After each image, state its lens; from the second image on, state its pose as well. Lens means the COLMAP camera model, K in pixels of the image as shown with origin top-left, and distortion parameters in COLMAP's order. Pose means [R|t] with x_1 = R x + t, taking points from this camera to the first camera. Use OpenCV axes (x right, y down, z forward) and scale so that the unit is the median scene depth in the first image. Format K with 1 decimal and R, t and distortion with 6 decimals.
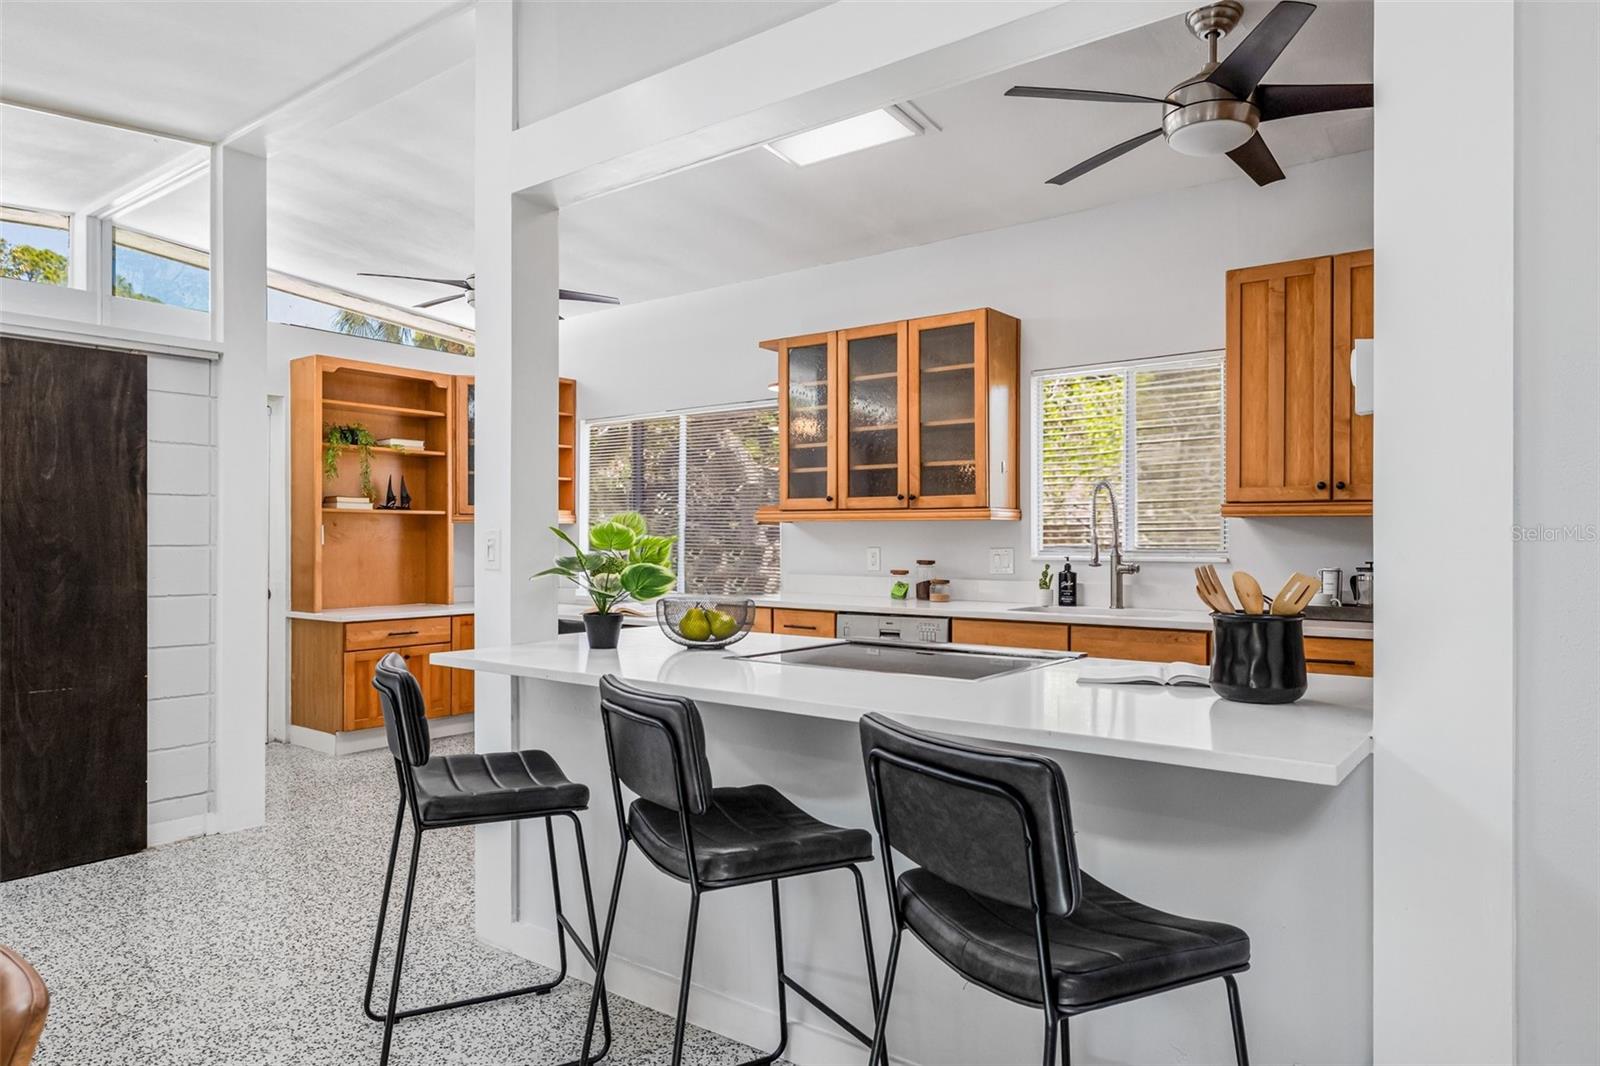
lens RADIAL K [[1010.2, 0, 801.3], [0, 1010.2, 548.0], [0, 0, 1]] dist [-0.003255, 0.006773]
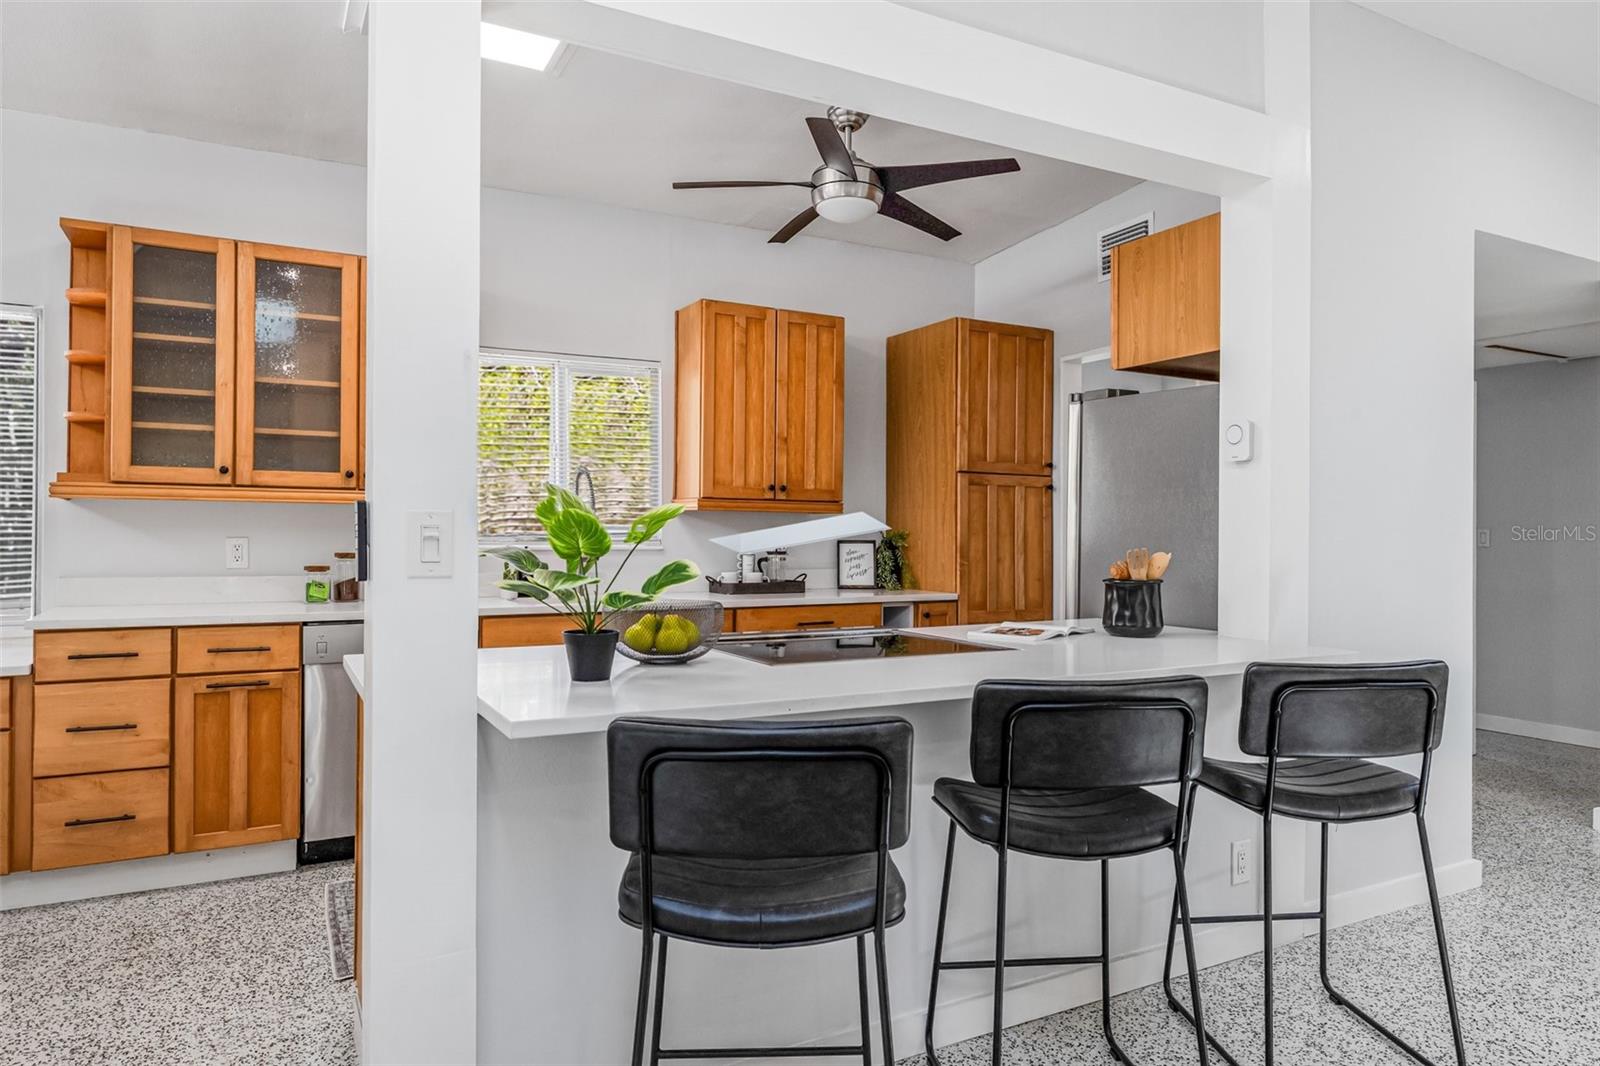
lens RADIAL K [[1010.2, 0, 795.3], [0, 1010.2, 524.1], [0, 0, 1]] dist [-0.003255, 0.006773]
pose [[0.411476, 0.007386, 0.911391, -0.469060], [-0.000197, 0.999968, -0.008015, -0.004285], [-0.911421, 0.003118, 0.411464, 0.336269]]
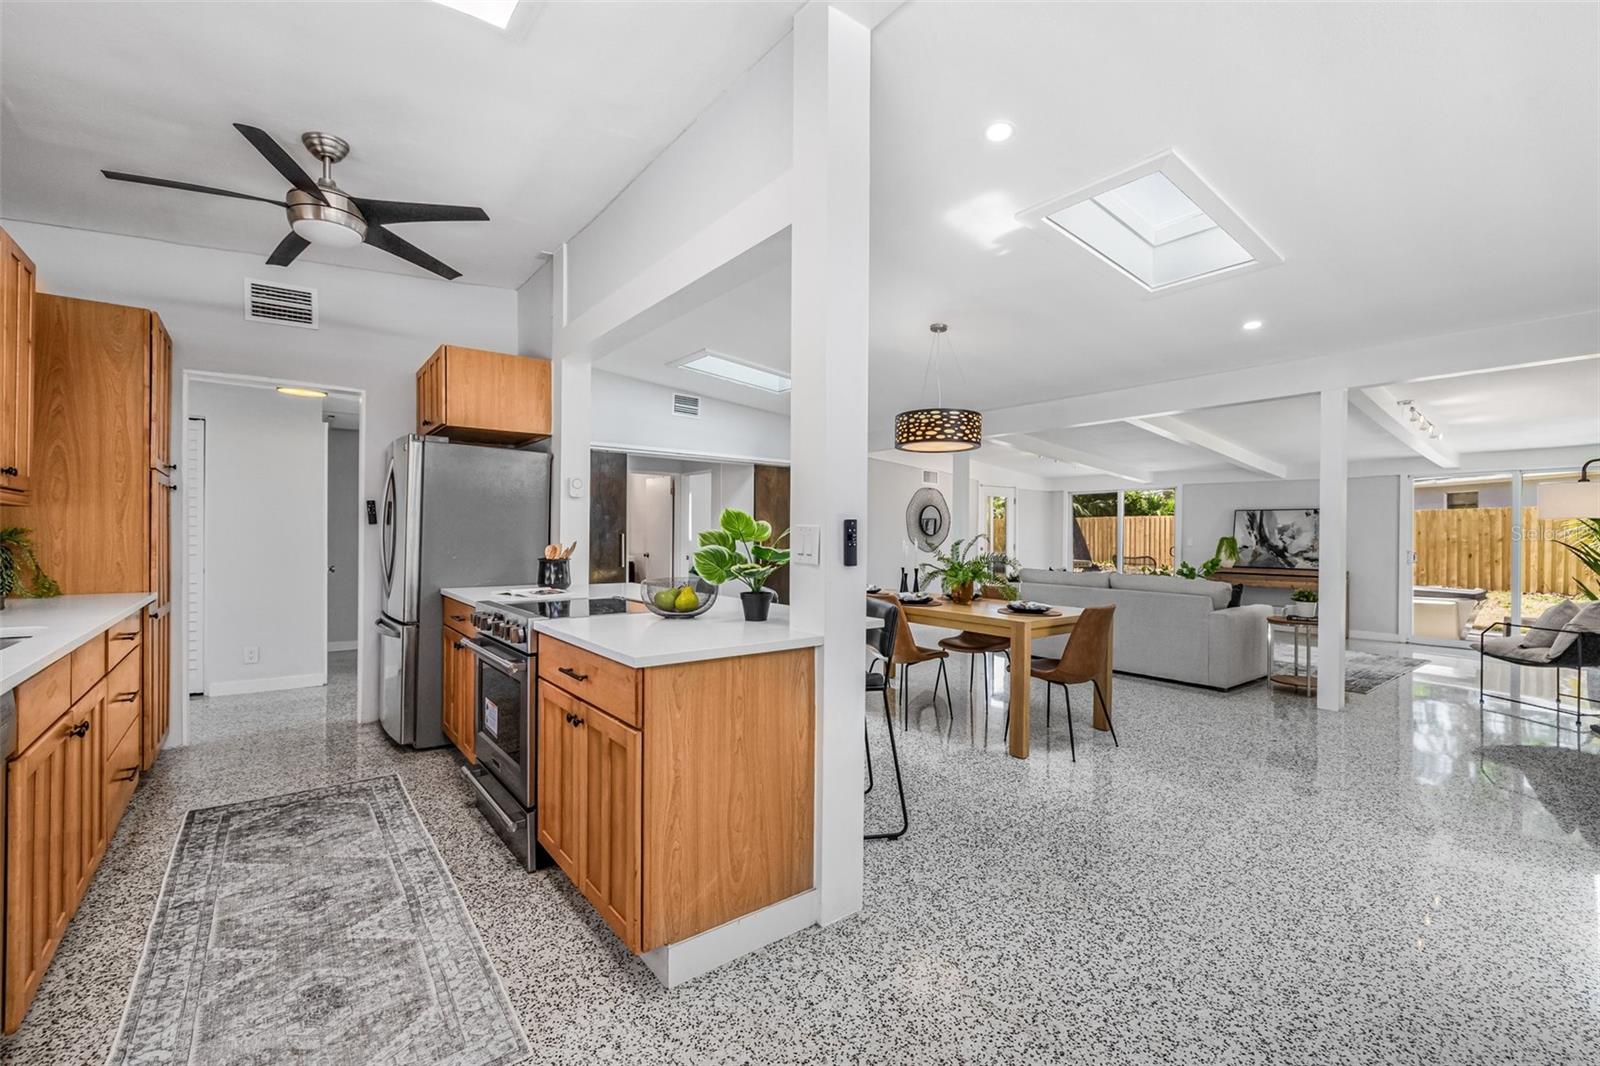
lens RADIAL K [[674.5, 0, 792.7], [0, 674.5, 532.7], [0, 0, 1]] dist [-0.001768, 0.000500]
pose [[-0.965881, -0.006673, 0.258899, -0.270251], [-0.004902, 0.999960, 0.007488, -0.009737], [-0.258938, 0.005963, -0.965875, 1.060462]]
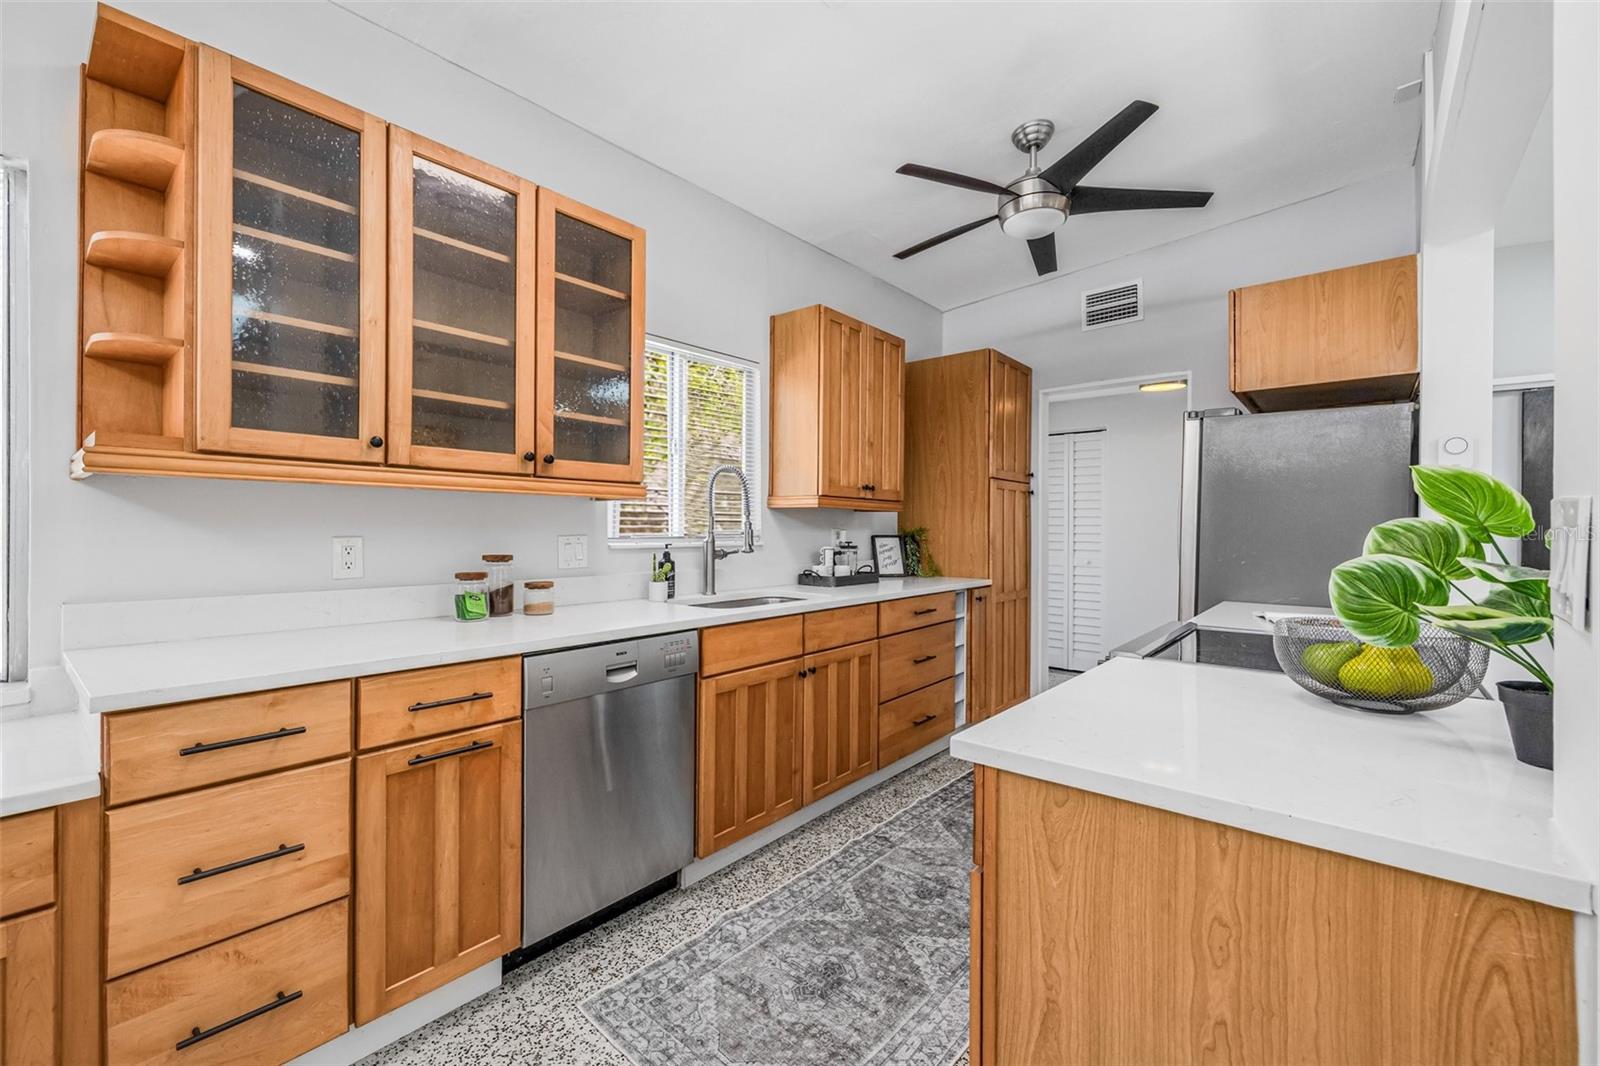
lens RADIAL K [[674.5, 0, 793.5], [0, 674.5, 527.9], [0, 0, 1]] dist [-0.001768, 0.000500]
pose [[0.049645, -0.000910, 0.998766, -0.306182], [0.000767, 0.999999, 0.000873, -0.005633], [-0.998767, 0.000723, 0.049646, 0.785290]]
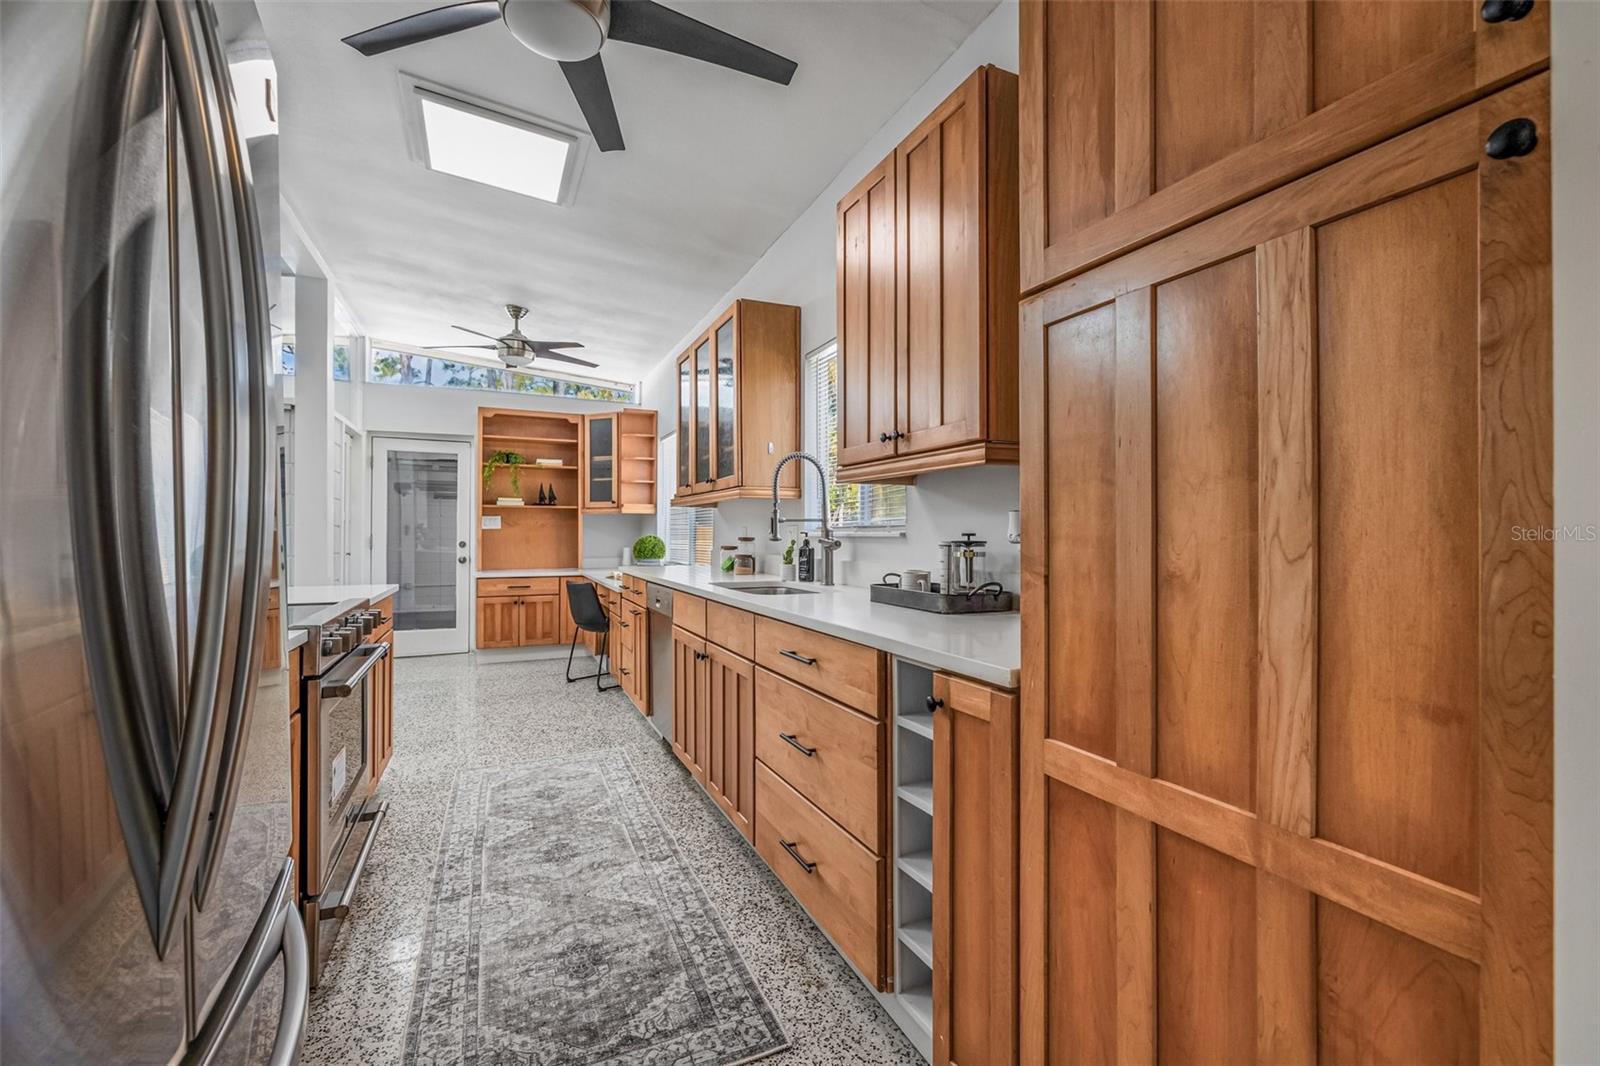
lens RADIAL K [[674.5, 0, 794.7], [0, 674.5, 537.3], [0, 0, 1]] dist [-0.001768, 0.000500]
pose [[0.875870, 0.000872, -0.482547, 0.528911], [-0.001513, 0.999998, -0.000939, 0.012962], [0.482546, 0.001552, 0.875869, 0.374263]]
